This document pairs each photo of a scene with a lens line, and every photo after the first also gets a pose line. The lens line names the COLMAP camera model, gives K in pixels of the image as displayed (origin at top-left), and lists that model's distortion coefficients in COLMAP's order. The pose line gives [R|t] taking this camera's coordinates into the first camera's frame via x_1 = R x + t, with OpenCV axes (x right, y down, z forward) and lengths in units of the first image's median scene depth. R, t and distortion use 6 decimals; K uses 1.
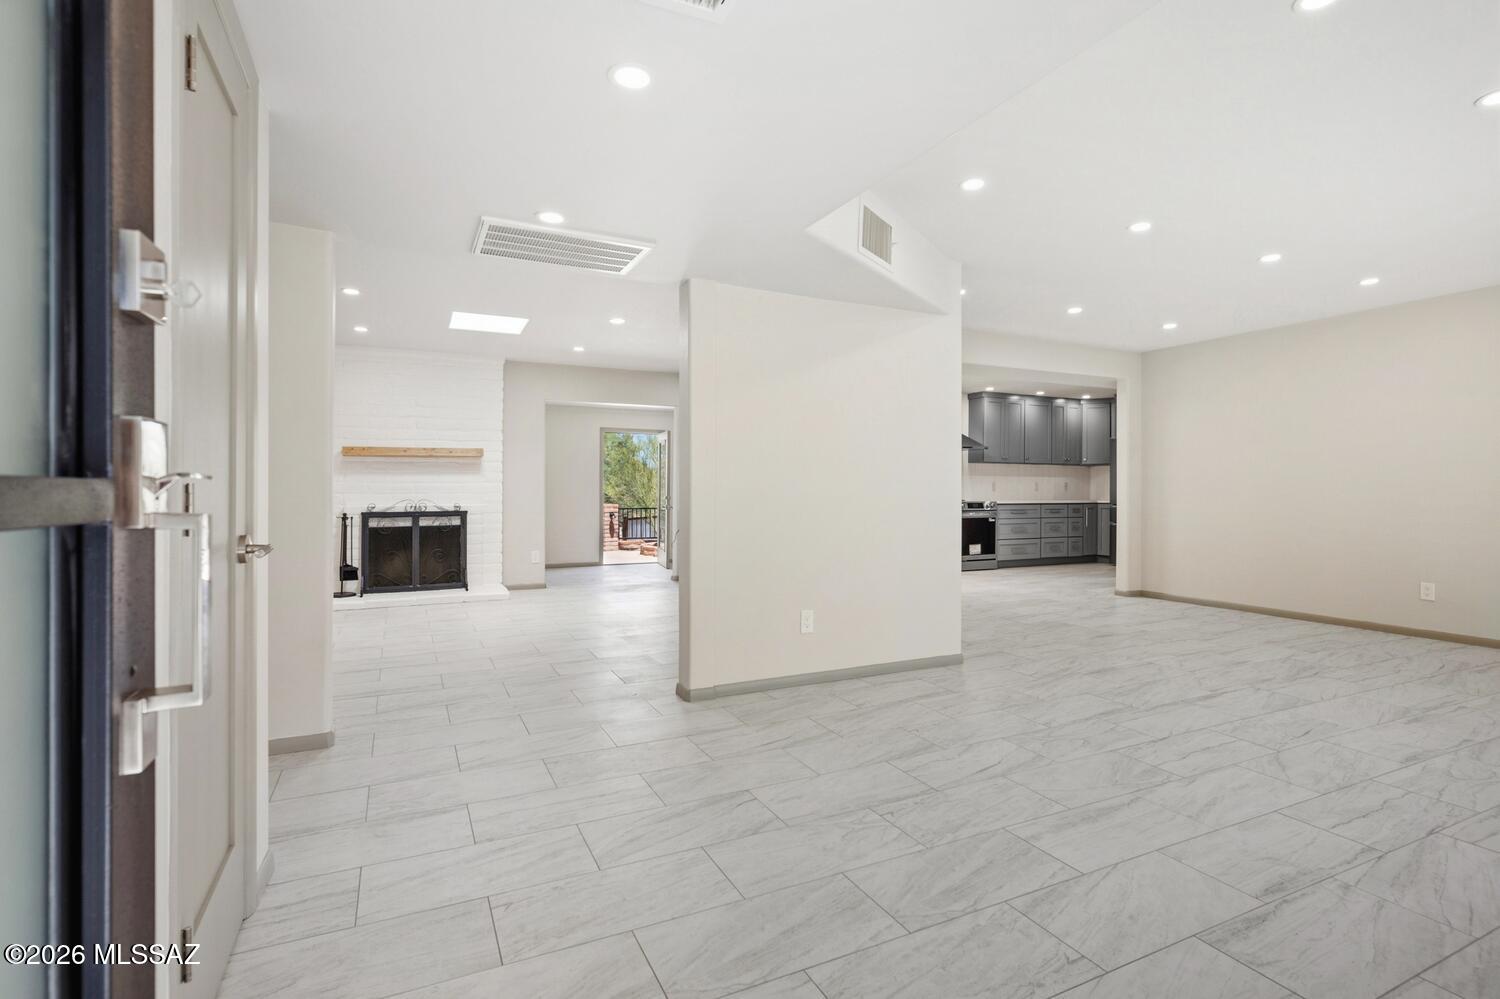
lens RADIAL K [[724.1, 0, 745.4], [0, 724.1, 492.8], [0, 0, 1]] dist [-0.003543, -0.000749]
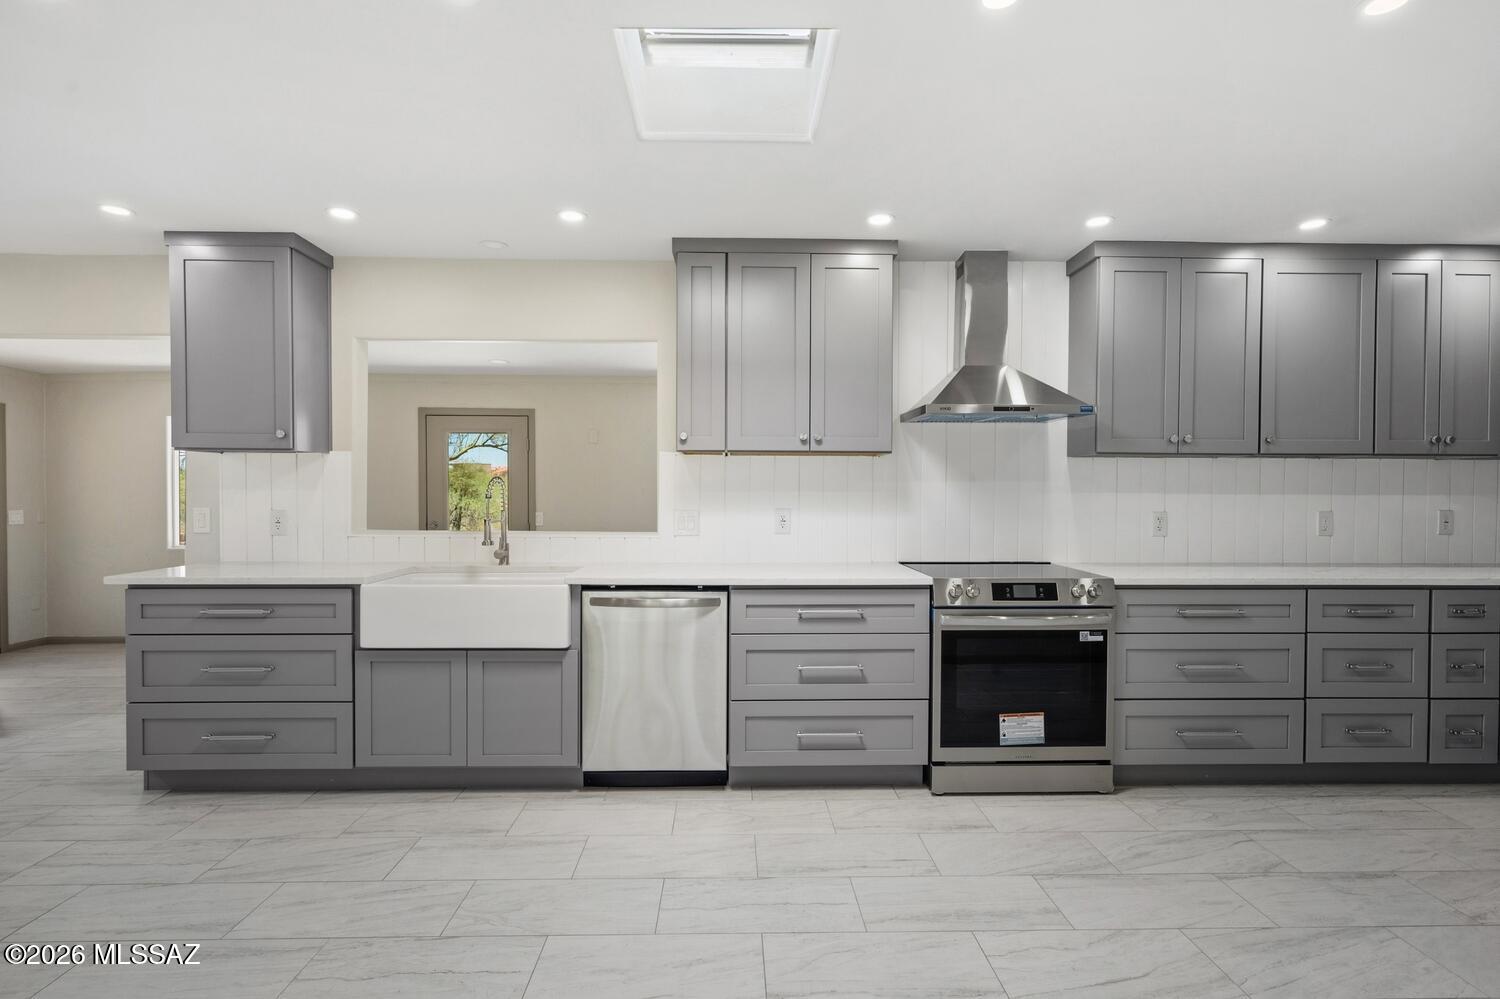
lens RADIAL K [[724.1, 0, 756.6], [0, 724.1, 499.7], [0, 0, 1]] dist [-0.003543, -0.000749]
pose [[0.906733, 0.008935, -0.421611, 0.327561], [-0.003996, 0.999913, 0.012597, -0.024819], [0.421687, -0.009738, 0.906689, 0.629540]]
